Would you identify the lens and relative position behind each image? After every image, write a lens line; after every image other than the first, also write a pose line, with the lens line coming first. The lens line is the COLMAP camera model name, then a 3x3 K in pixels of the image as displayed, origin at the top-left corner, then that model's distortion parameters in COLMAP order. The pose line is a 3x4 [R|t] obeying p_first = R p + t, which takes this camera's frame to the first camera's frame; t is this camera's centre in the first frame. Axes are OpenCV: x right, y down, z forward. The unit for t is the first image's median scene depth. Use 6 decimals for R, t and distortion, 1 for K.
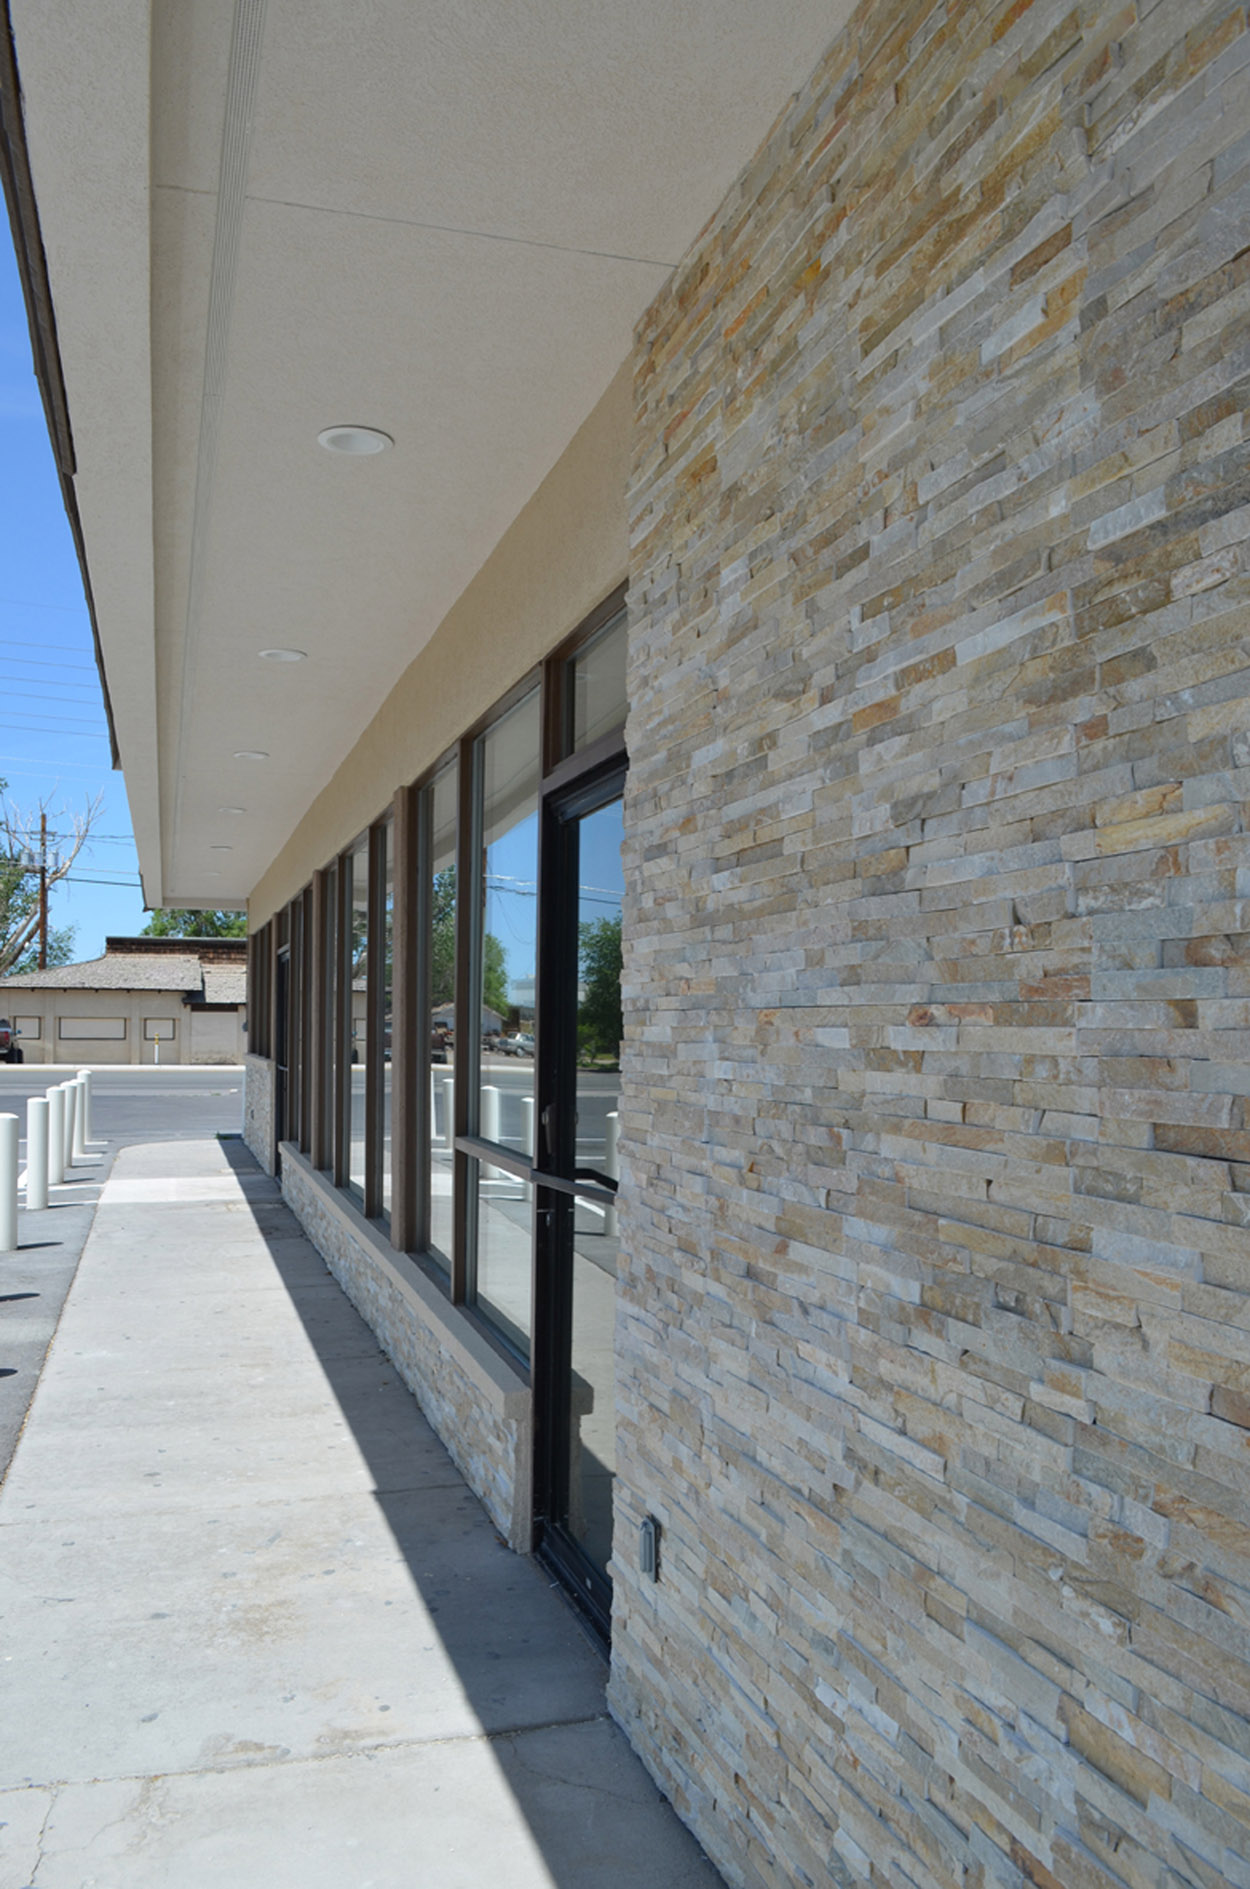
lens RADIAL K [[1468.7, 0, 633.8], [0, 1468.7, 999.6], [0, 0, 1]] dist [-0.083067, 0.011977]
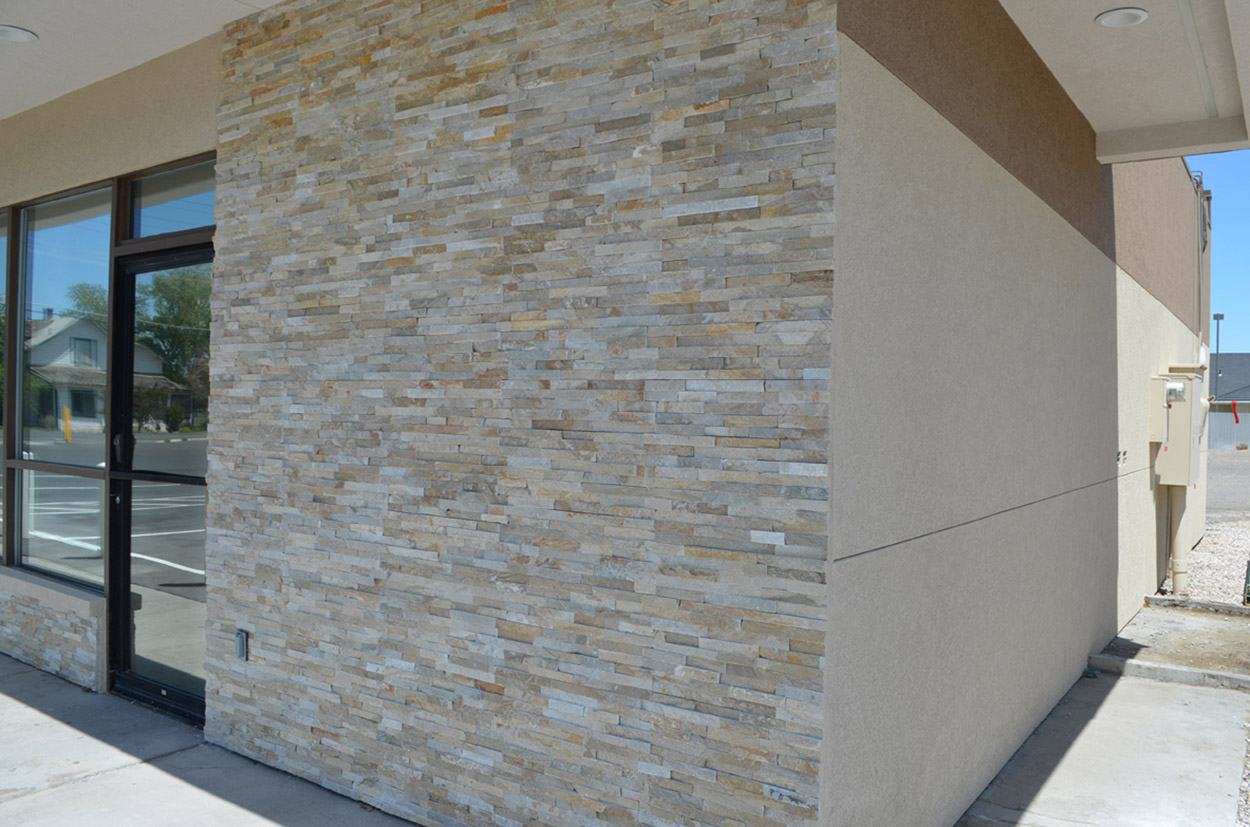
lens RADIAL K [[971.9, 0, 633.8], [0, 971.9, 417.1], [0, 0, 1]] dist [-0.083067, 0.011977]
pose [[0.793711, 0.000478, 0.608295, -0.523857], [-0.022130, 0.999360, 0.028091, 0.011809], [-0.607893, -0.035758, 0.793213, -0.550959]]
